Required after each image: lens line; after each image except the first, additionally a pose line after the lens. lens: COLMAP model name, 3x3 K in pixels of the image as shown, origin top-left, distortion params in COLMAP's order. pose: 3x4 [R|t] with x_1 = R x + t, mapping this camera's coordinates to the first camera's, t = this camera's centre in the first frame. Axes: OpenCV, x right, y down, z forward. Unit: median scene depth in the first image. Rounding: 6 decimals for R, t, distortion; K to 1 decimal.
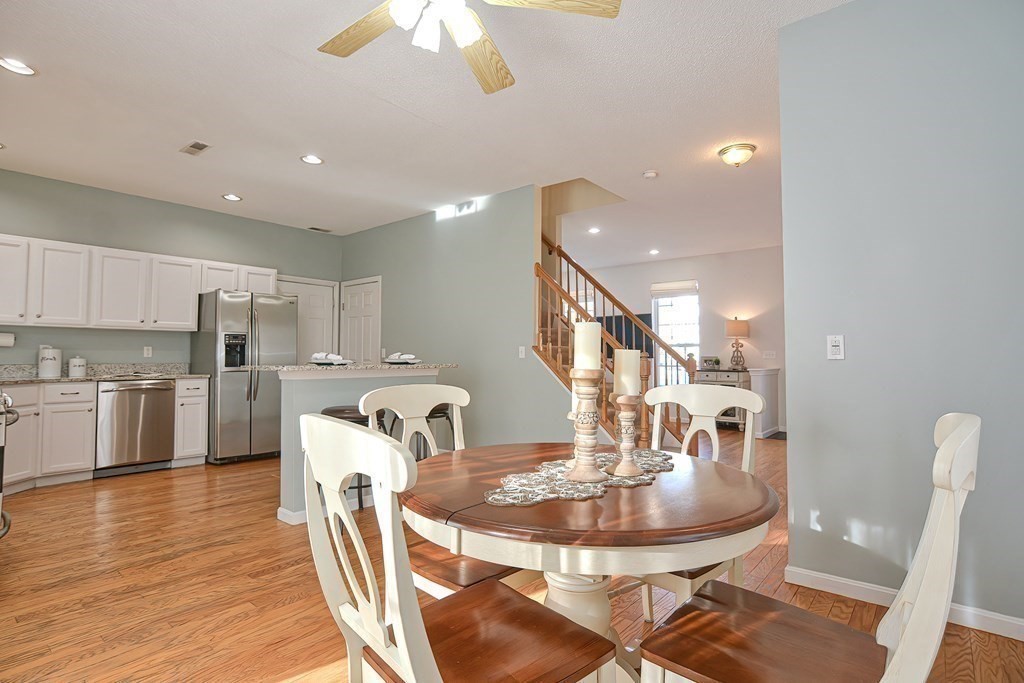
lens RADIAL K [[515.4, 0, 514.9], [0, 515.4, 337.2], [0, 0, 1]] dist [-0.037836, 0.012639]
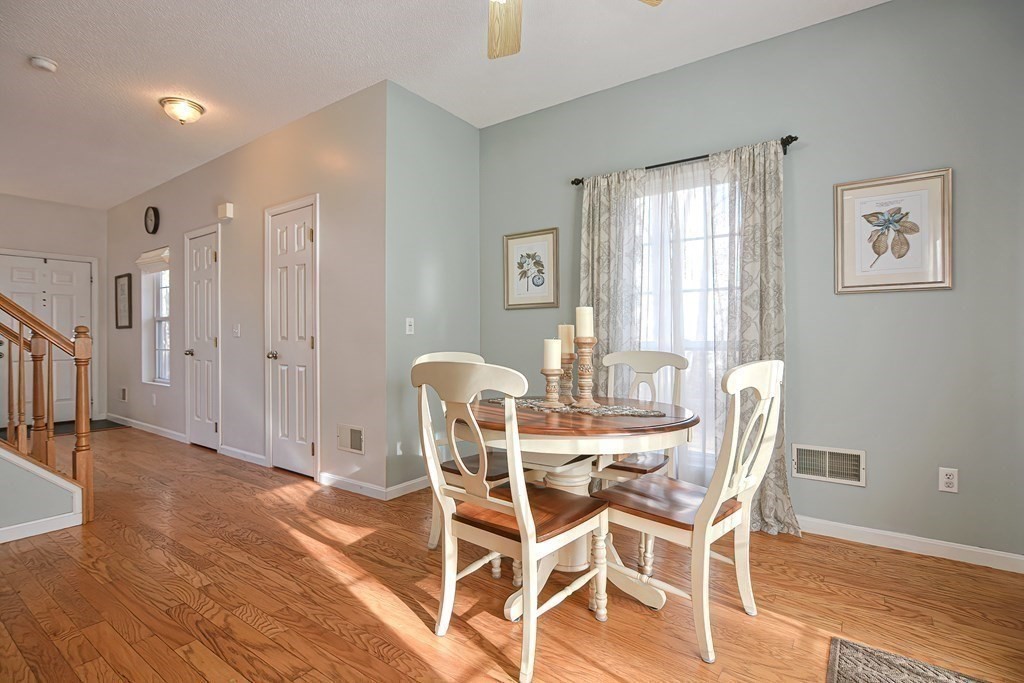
lens RADIAL K [[497.8, 0, 510.4], [0, 497.8, 340.0], [0, 0, 1]] dist [-0.030765, 0.010795]
pose [[-0.068598, -0.003972, 0.997636, -0.379354], [-0.035908, 0.999354, 0.001510, 0.021555], [-0.996998, -0.035720, -0.068696, 0.377471]]
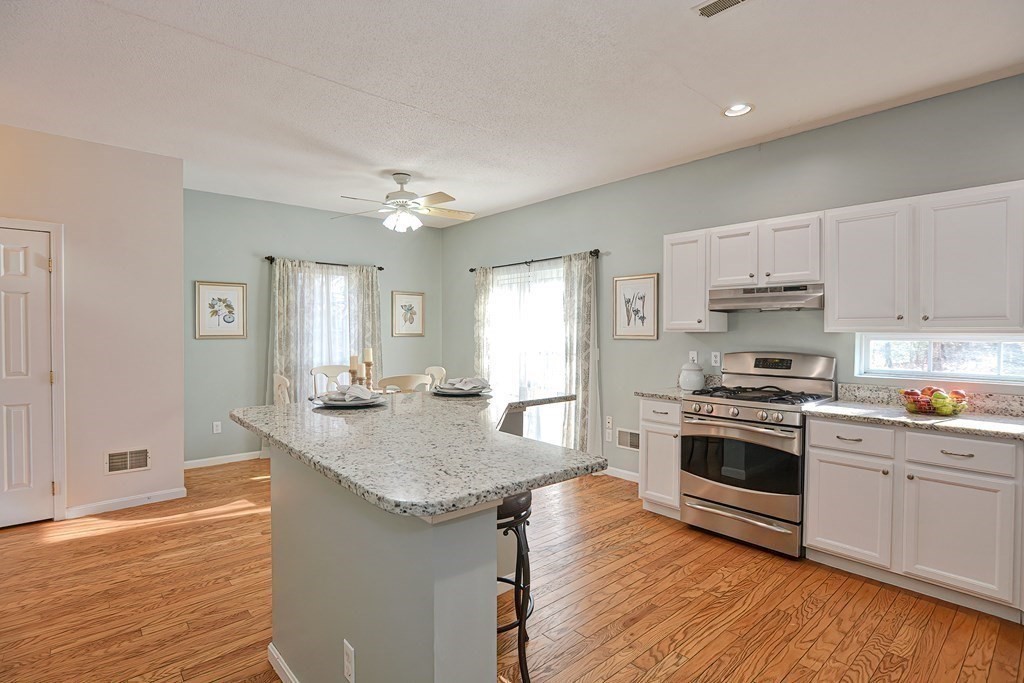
lens RADIAL K [[507.9, 0, 510.4], [0, 507.9, 338.3], [0, 0, 1]] dist [-0.032807, 0.011992]
pose [[-0.987835, -0.004754, 0.155434, -0.377274], [-0.008473, 0.999693, -0.023274, -0.006885], [-0.155276, -0.024308, -0.987572, 1.199209]]
